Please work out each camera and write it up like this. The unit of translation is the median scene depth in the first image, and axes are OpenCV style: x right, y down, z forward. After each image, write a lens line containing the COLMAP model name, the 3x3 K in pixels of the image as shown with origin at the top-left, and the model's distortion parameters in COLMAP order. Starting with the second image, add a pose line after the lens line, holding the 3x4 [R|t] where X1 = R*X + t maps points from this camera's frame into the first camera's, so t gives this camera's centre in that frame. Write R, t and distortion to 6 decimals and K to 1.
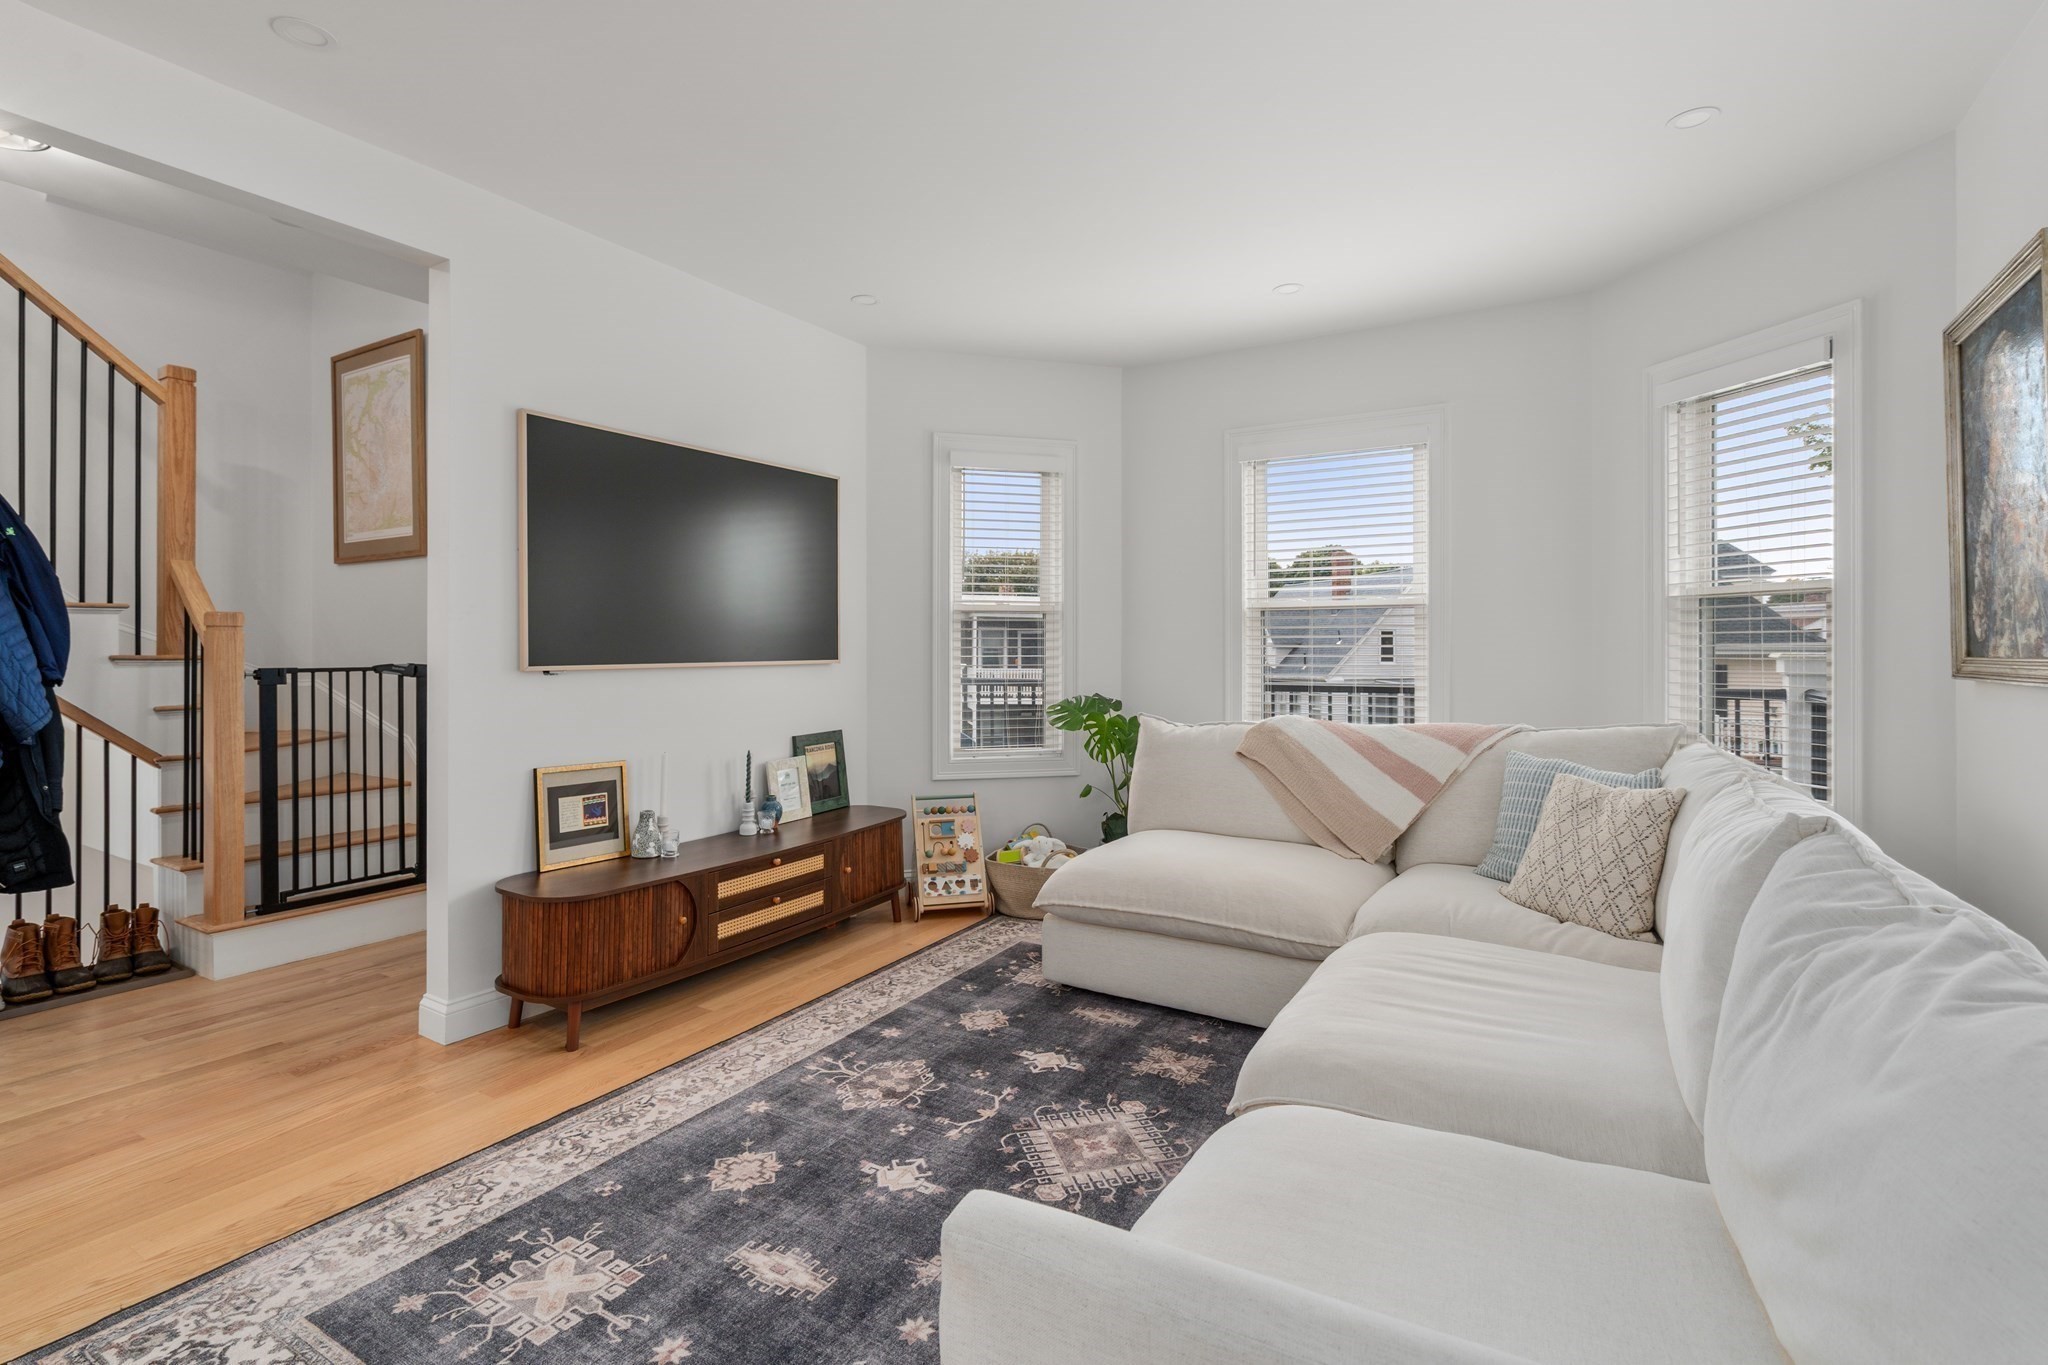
lens RADIAL K [[942.8, 0, 1040.9], [0, 942.8, 664.4], [0, 0, 1]] dist [-0.008957, 0.002055]
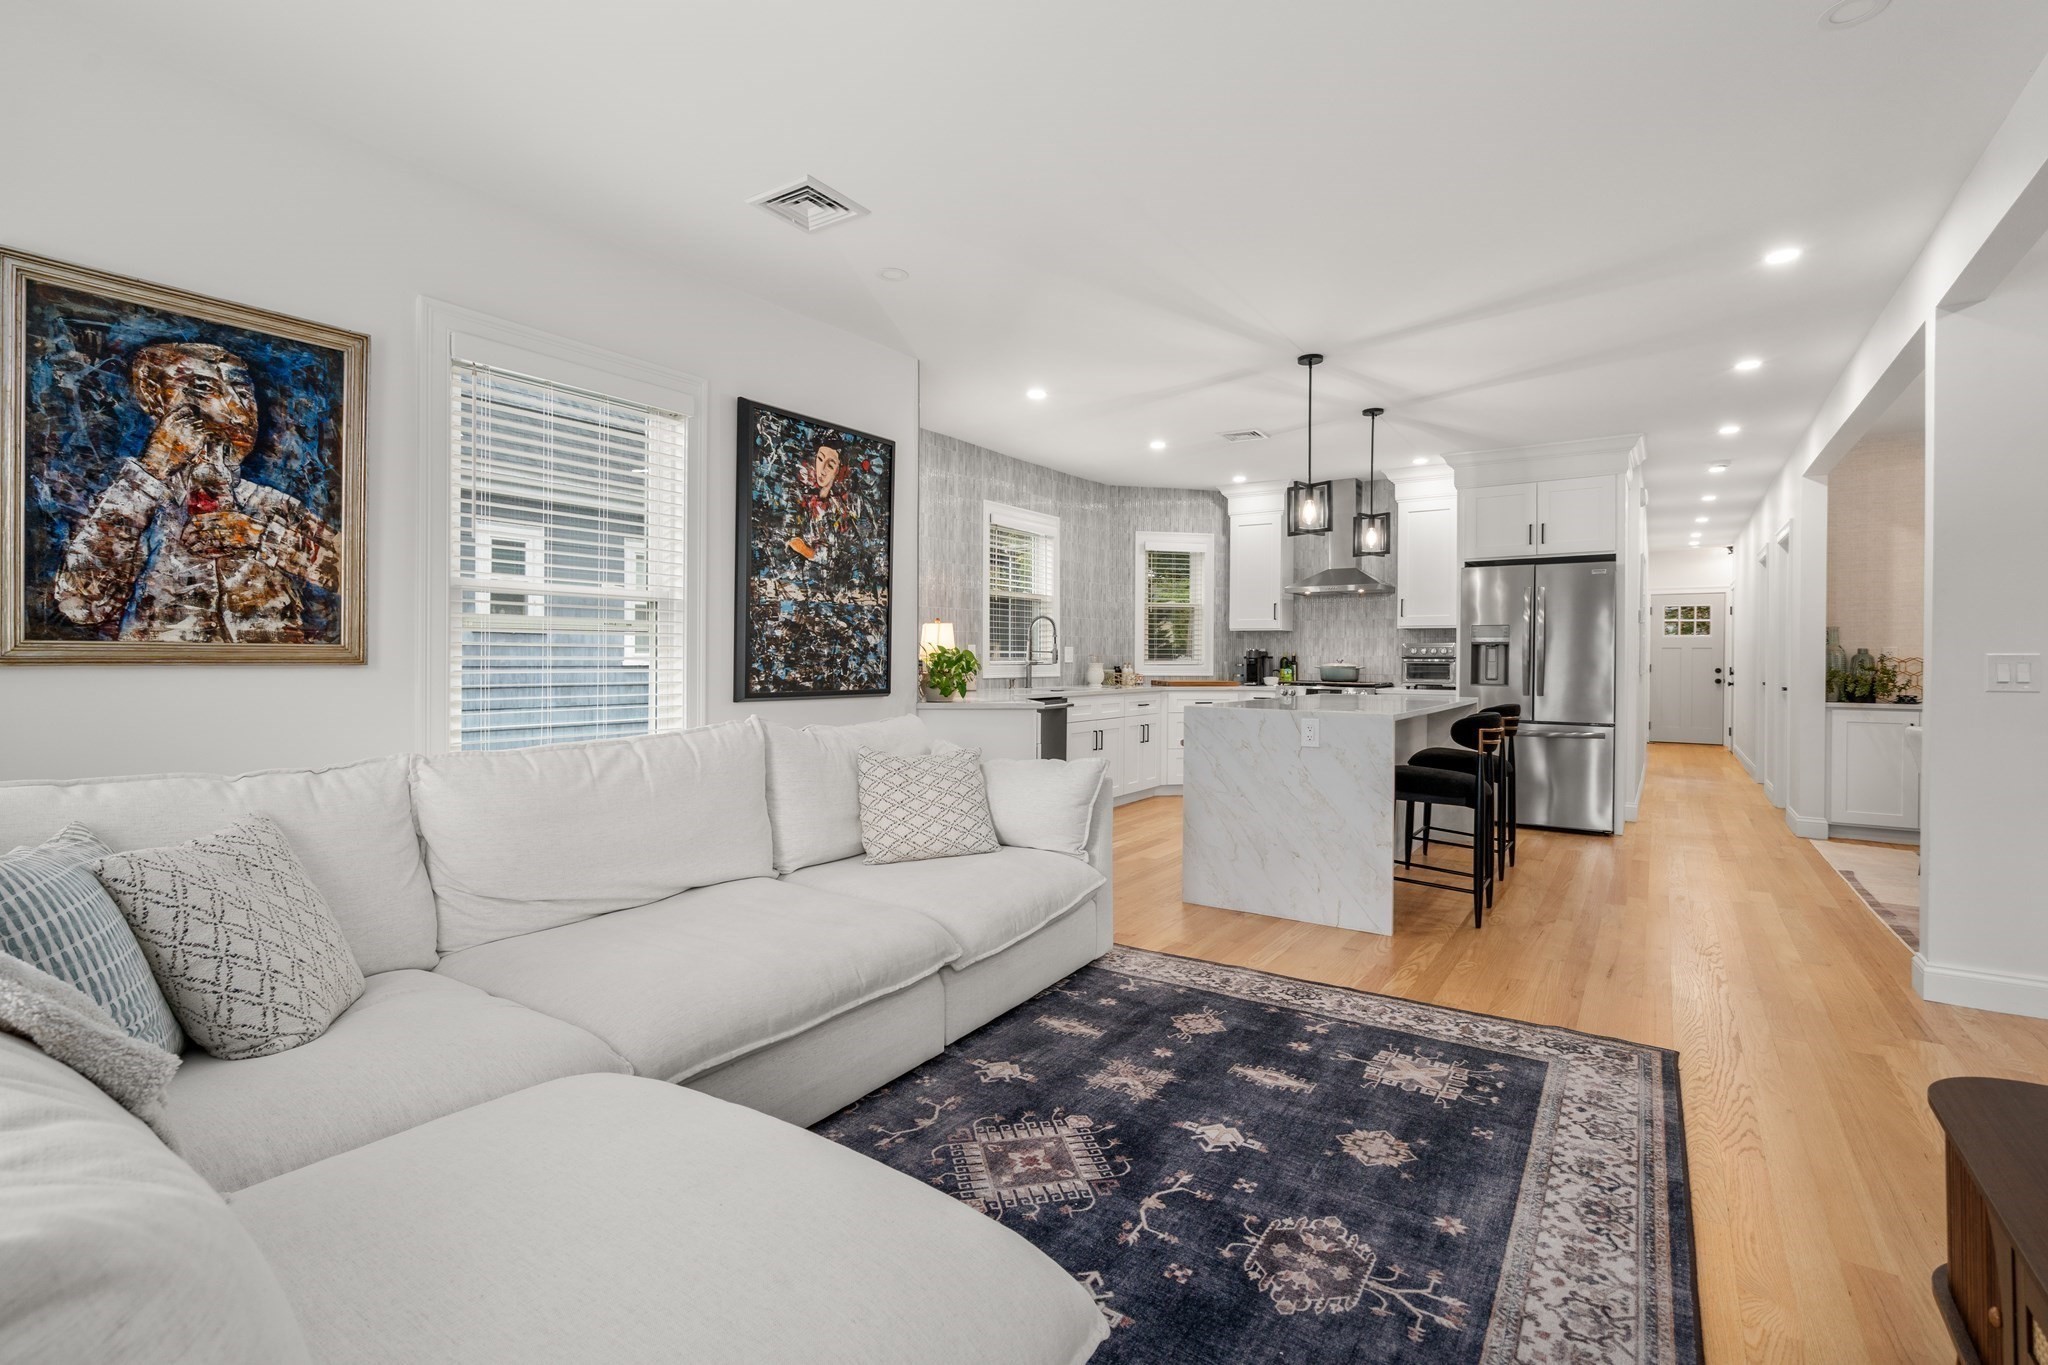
lens RADIAL K [[942.8, 0, 1046.8], [0, 942.8, 651.0], [0, 0, 1]] dist [-0.008957, 0.002055]
pose [[-0.998838, -0.005345, 0.047902, -0.001730], [-0.005204, 0.999982, 0.003066, -0.004292], [-0.047918, 0.002814, -0.998847, 1.617383]]
